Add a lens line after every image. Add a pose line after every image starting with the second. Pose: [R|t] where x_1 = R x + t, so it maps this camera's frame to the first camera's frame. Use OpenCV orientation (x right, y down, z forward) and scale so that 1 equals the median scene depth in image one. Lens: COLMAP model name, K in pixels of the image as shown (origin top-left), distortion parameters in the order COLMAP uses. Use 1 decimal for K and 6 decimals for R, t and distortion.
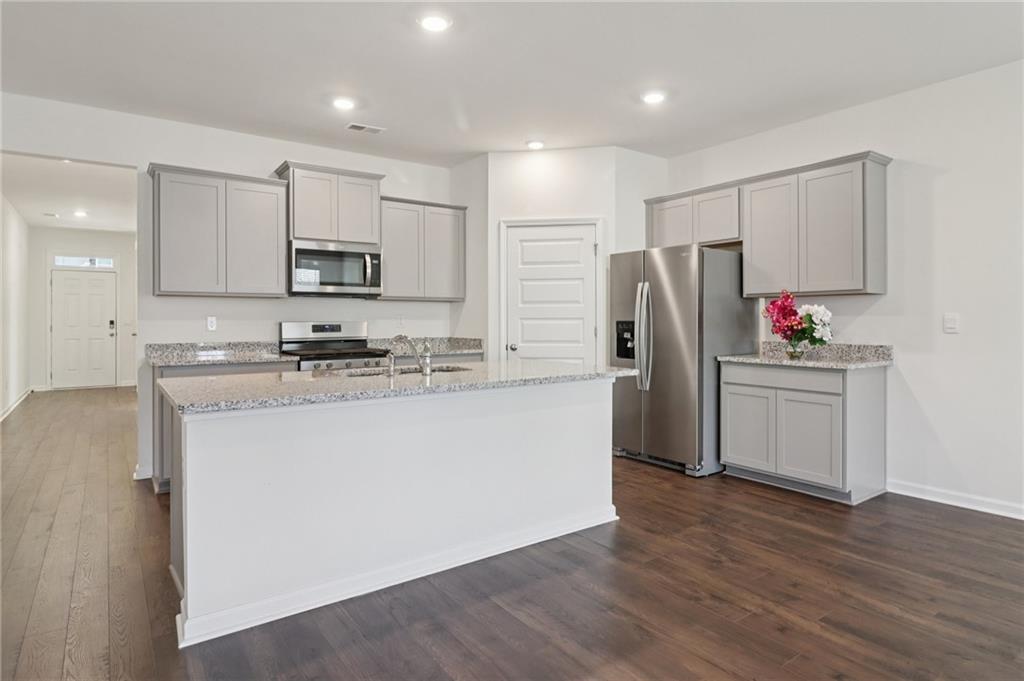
lens RADIAL K [[563.3, 0, 513.7], [0, 563.3, 323.8], [0, 0, 1]] dist [-0.013396, -0.000066]
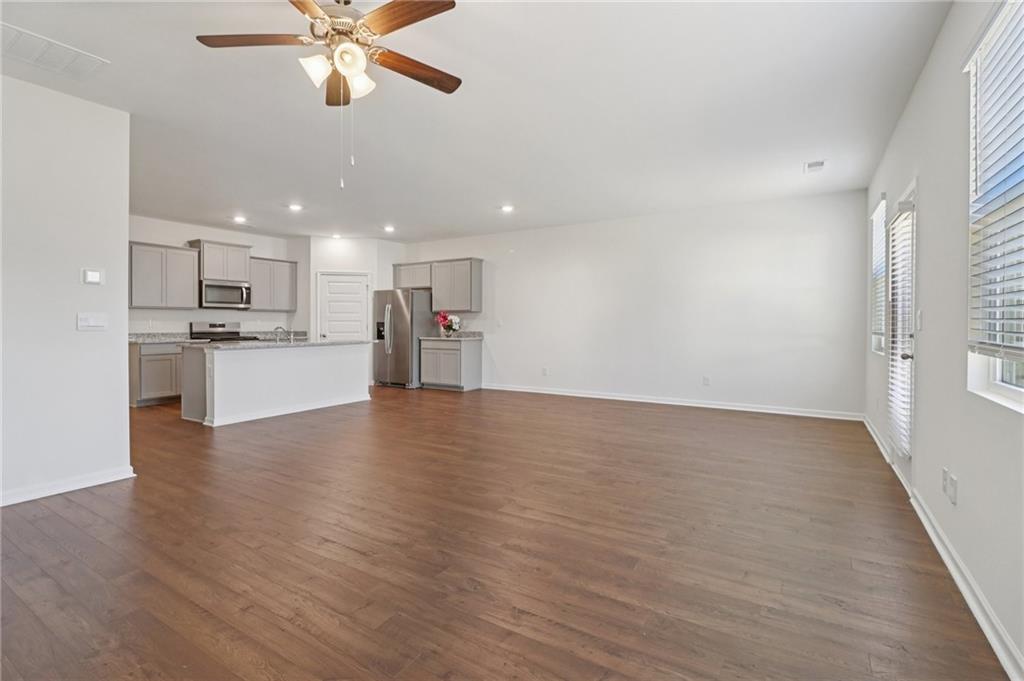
lens RADIAL K [[485.4, 0, 518.7], [0, 485.4, 325.6], [0, 0, 1]] dist [0.003340, 0.000428]
pose [[0.920162, 0.000310, 0.391537, -0.044808], [0.001366, 0.999991, -0.004002, 0.016746], [-0.391534, 0.004217, 0.920154, -0.936996]]
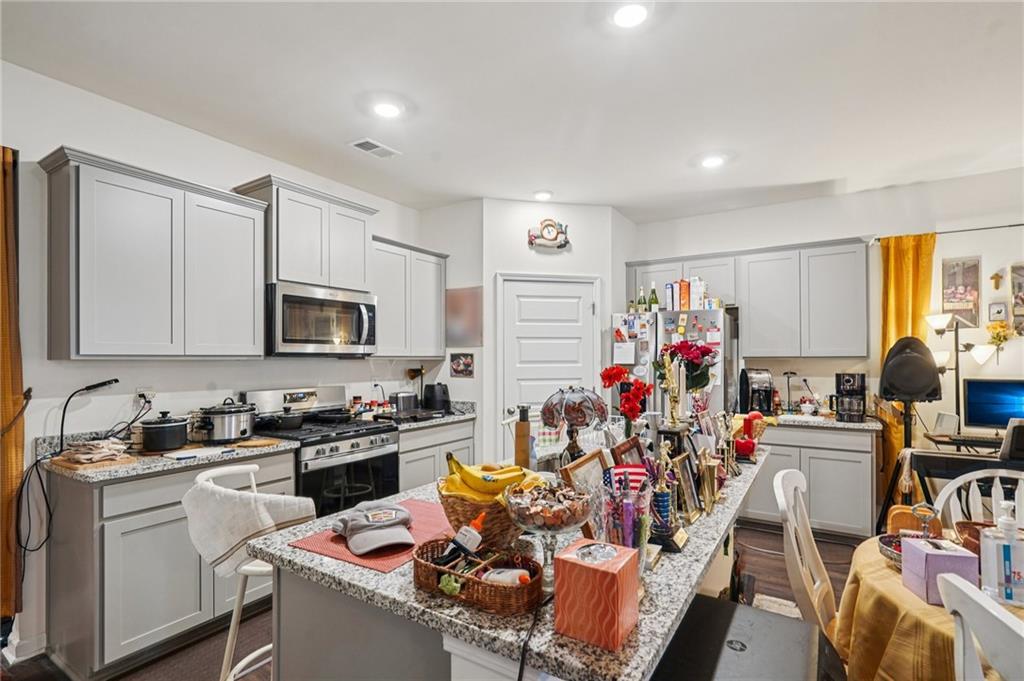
lens RADIAL K [[481.5, 0, 507.4], [0, 481.5, 358.3], [0, 0, 1]] dist [-0.024559, -0.001303]
pose [[0.933513, 0.000194, 0.358543, -0.322016], [0.003180, 0.999956, -0.008823, -0.041127], [-0.358529, 0.009376, 0.933472, 0.288946]]
